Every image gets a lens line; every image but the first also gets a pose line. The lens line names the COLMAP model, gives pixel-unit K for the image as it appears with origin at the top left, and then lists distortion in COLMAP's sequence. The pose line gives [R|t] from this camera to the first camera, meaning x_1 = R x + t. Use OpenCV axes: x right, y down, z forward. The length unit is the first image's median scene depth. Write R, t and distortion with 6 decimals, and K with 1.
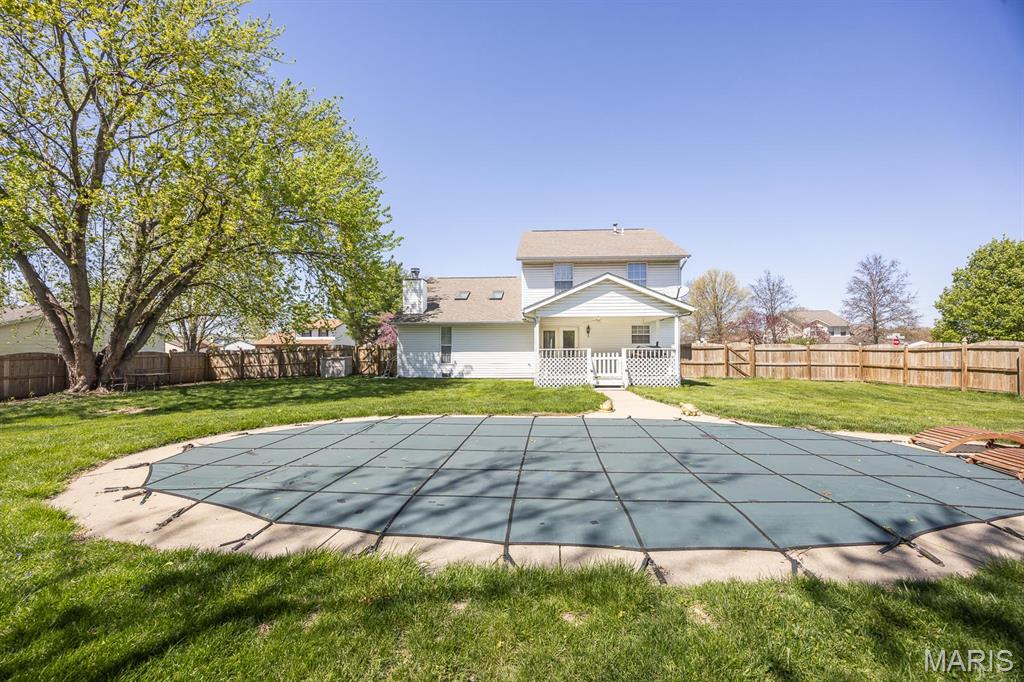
lens RADIAL K [[397.2, 0, 521.9], [0, 397.2, 340.3], [0, 0, 1]] dist [-0.001471, -0.000064]
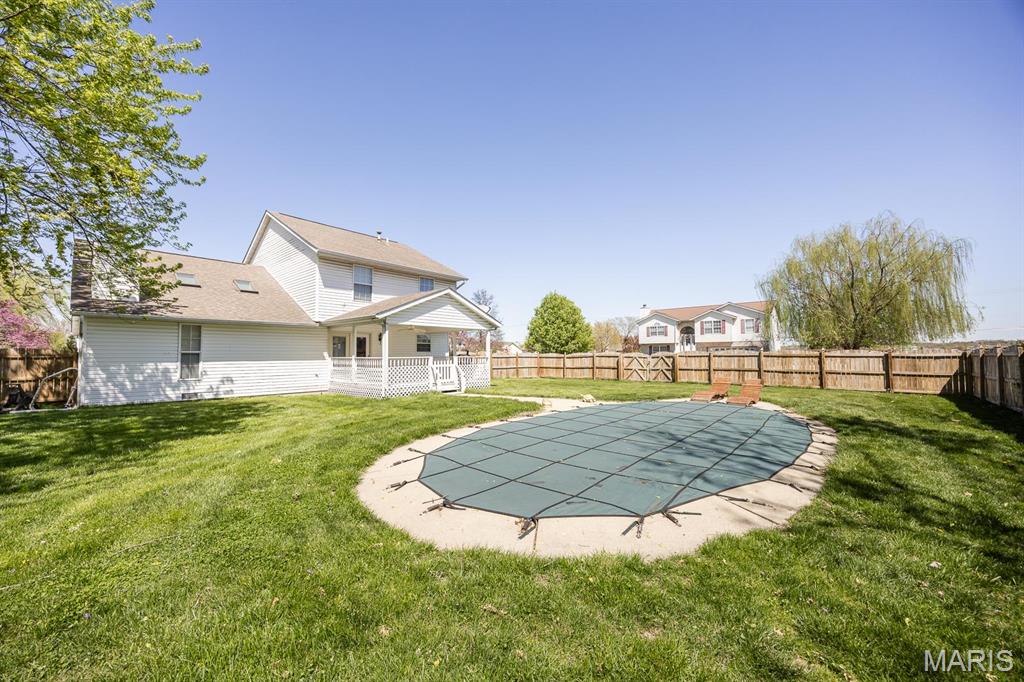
lens RADIAL K [[391.0, 0, 516.8], [0, 391.0, 340.9], [0, 0, 1]] dist [-0.002230, 0.000029]
pose [[0.603196, 0.028984, 0.797066, -0.402178], [-0.016148, 0.999578, -0.024128, 0.000332], [-0.797429, 0.001683, 0.603410, 0.151036]]
